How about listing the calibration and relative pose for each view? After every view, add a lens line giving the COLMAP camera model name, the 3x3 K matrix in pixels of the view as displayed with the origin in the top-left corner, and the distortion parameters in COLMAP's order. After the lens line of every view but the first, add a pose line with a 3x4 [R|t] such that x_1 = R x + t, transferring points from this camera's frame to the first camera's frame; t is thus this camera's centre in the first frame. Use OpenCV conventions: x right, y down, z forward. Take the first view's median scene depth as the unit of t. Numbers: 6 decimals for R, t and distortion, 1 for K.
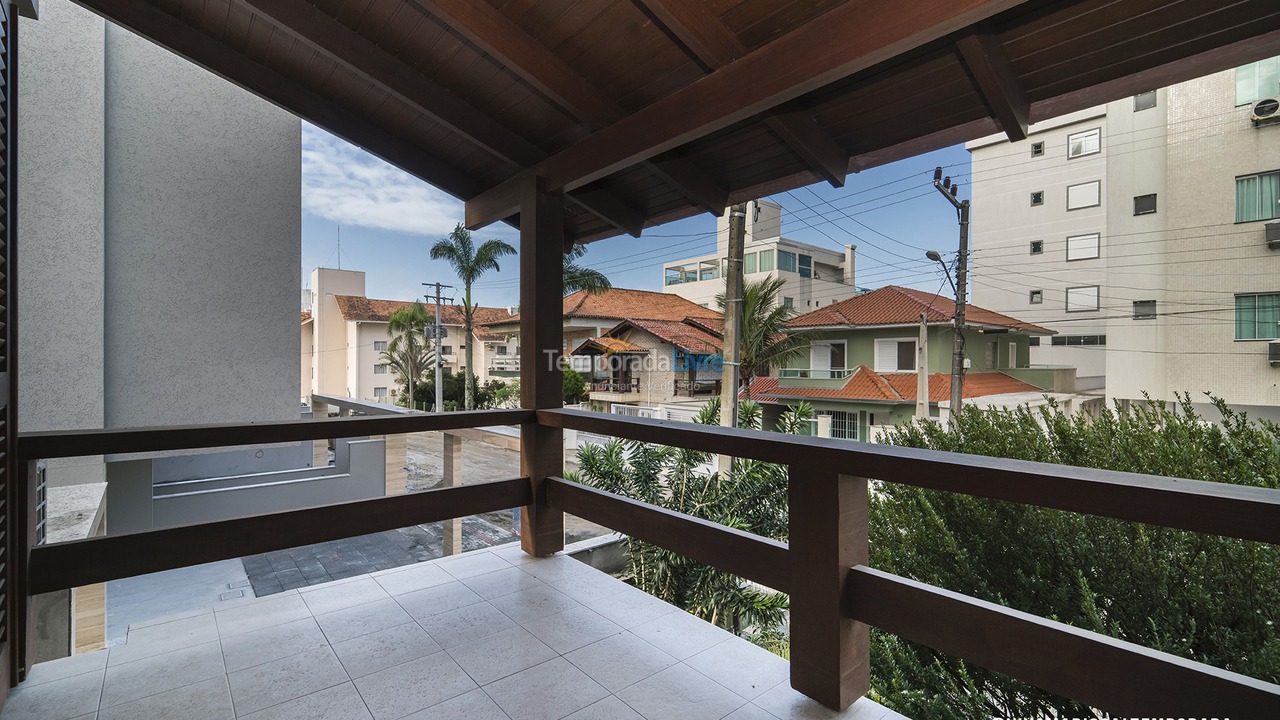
lens RADIAL K [[553.8, 0, 640.4], [0, 553.8, 362.4], [0, 0, 1]] dist [-0.003910, -0.000227]
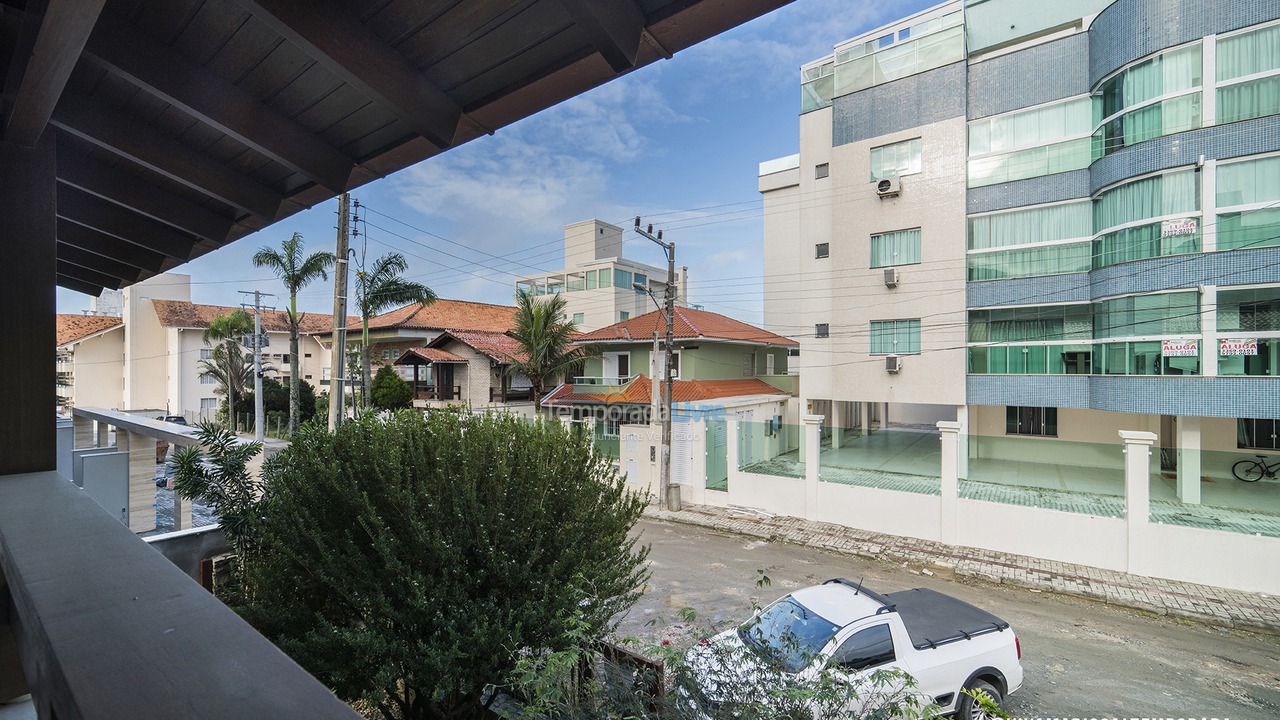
lens RADIAL K [[526.2, 0, 639.7], [0, 526.2, 363.3], [0, 0, 1]] dist [-0.011727, 0.000317]
pose [[0.975417, -0.002135, 0.220356, 0.104963], [0.004545, 0.999935, -0.010432, -0.003345], [-0.220320, 0.011177, 0.975364, -0.058477]]
